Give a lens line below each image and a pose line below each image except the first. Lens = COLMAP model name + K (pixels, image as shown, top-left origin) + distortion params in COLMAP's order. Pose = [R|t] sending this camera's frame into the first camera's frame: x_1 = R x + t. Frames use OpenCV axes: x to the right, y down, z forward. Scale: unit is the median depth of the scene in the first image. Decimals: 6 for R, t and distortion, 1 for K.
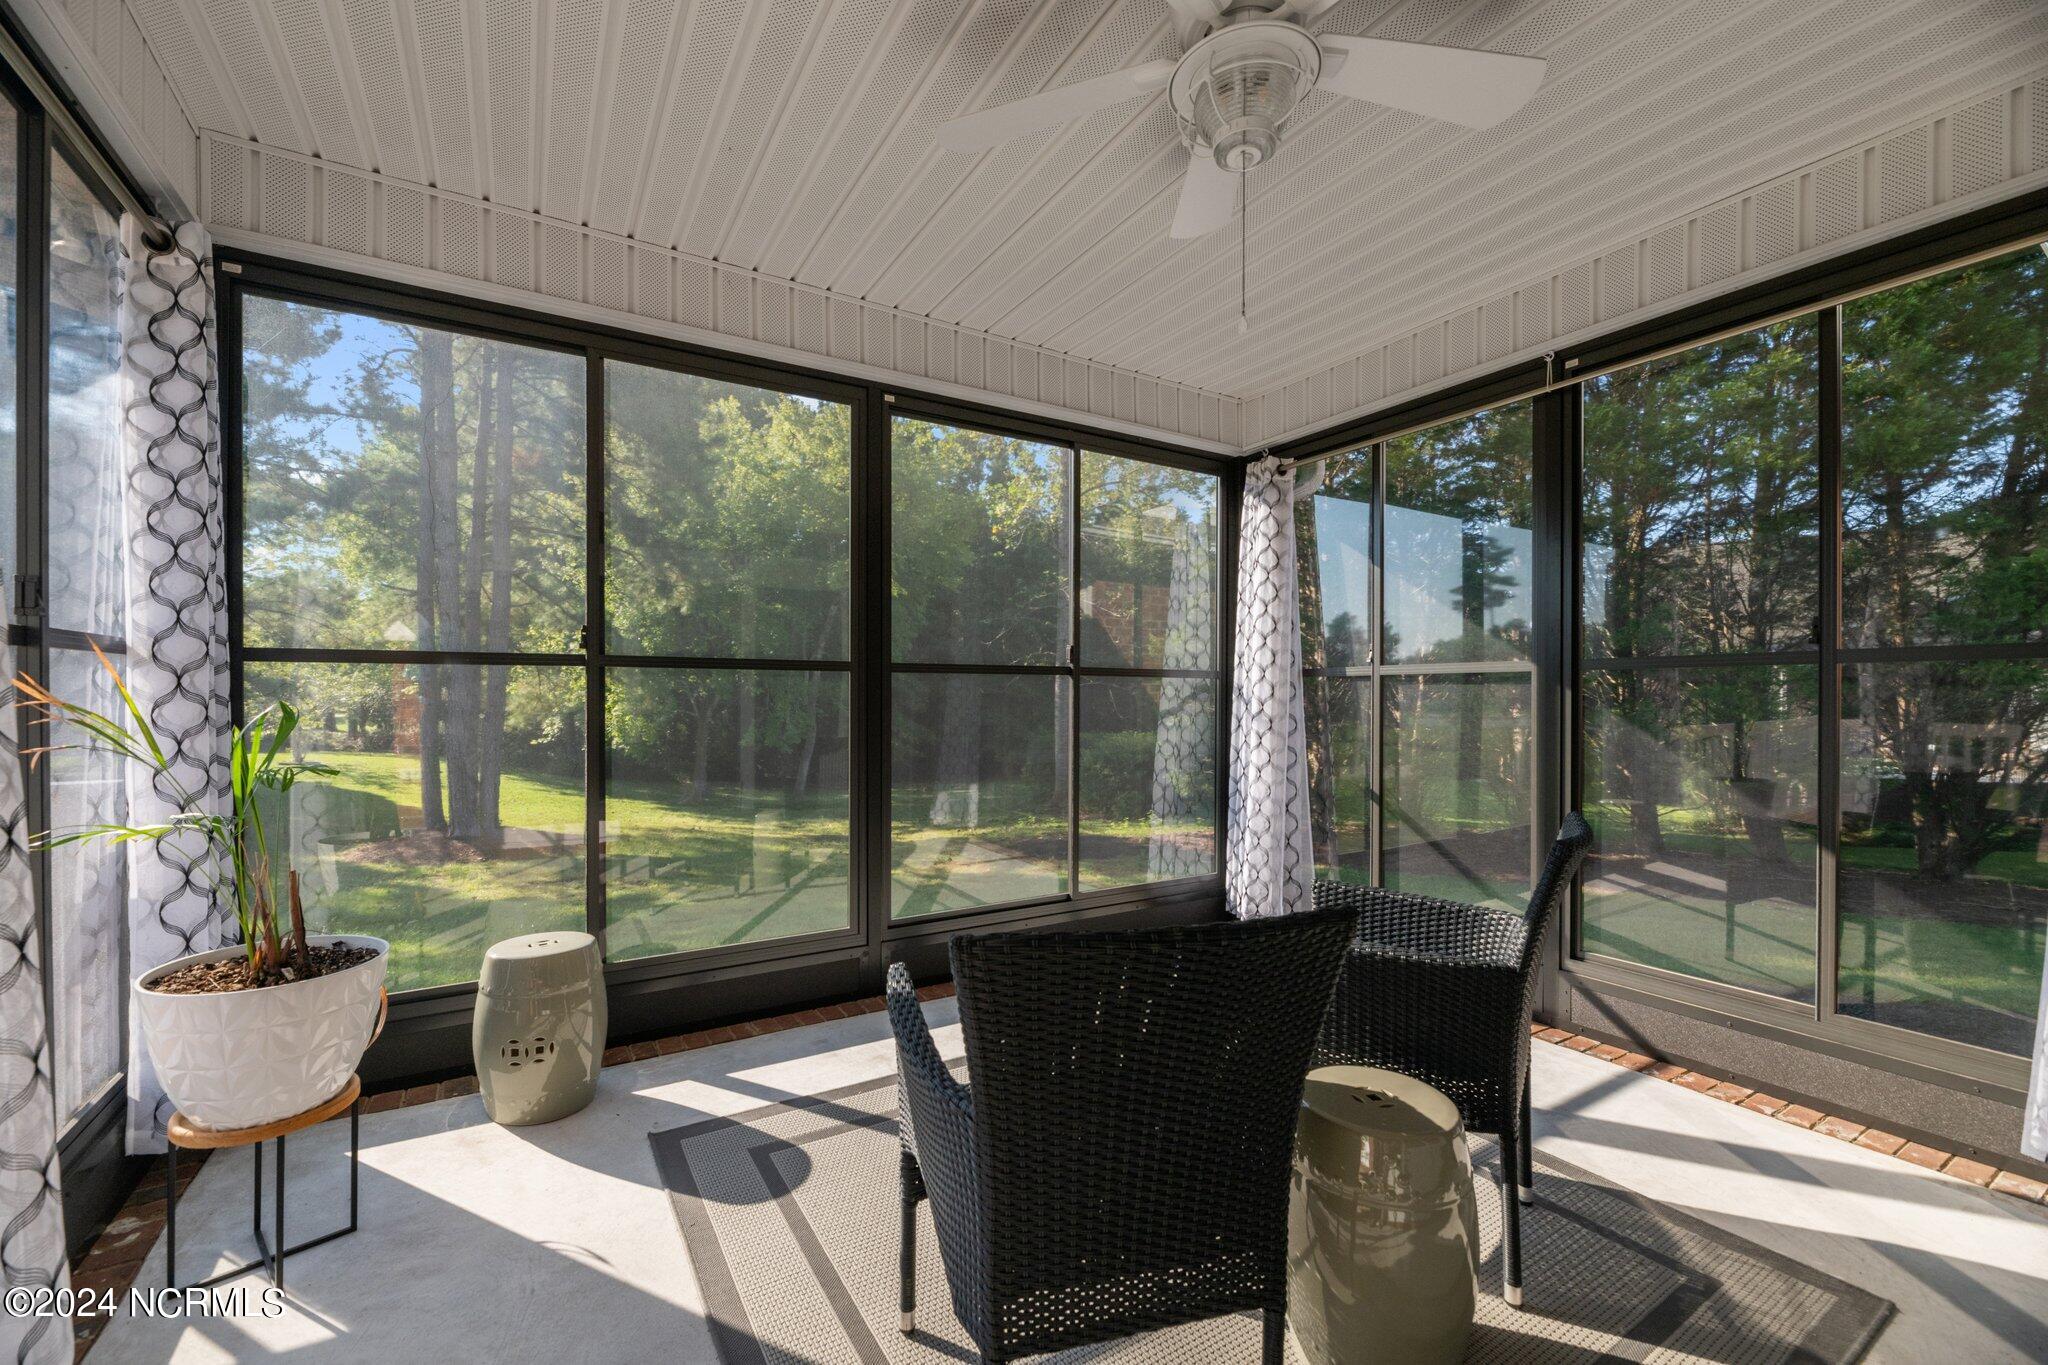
lens RADIAL K [[824.8, 0, 1020.9], [0, 824.8, 701.4], [0, 0, 1]] dist [0.008785, 0.000465]
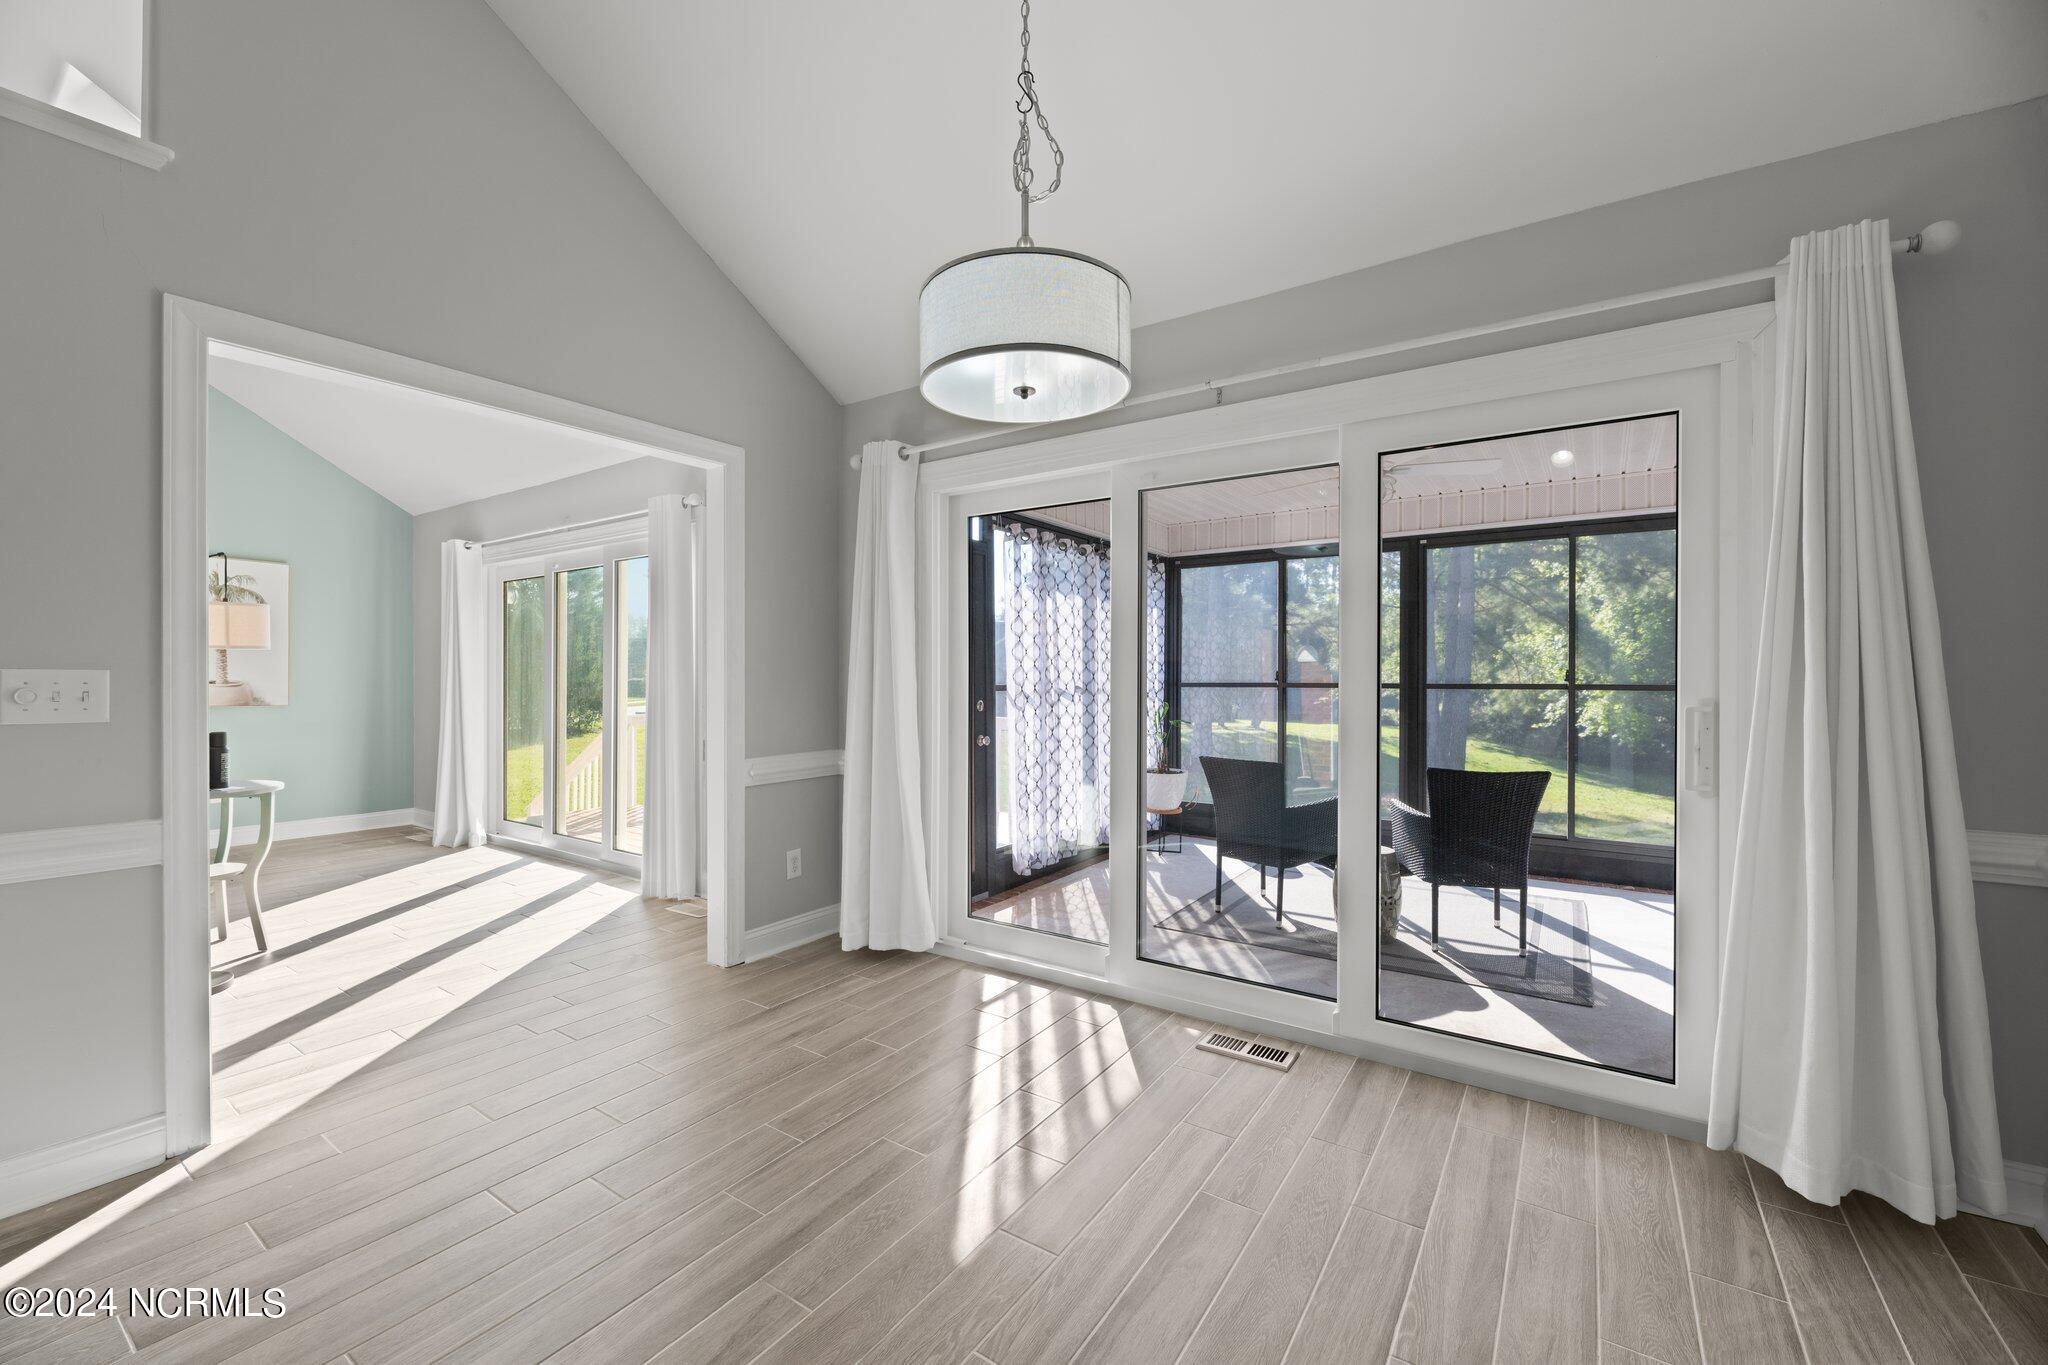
lens RADIAL K [[824.8, 0, 1018.1], [0, 824.8, 675.2], [0, 0, 1]] dist [0.008785, 0.000465]
pose [[0.414343, 0.000921, -0.910120, 1.139459], [-0.011154, 0.999930, -0.004066, -0.046507], [0.910052, 0.011837, 0.414324, -0.591895]]
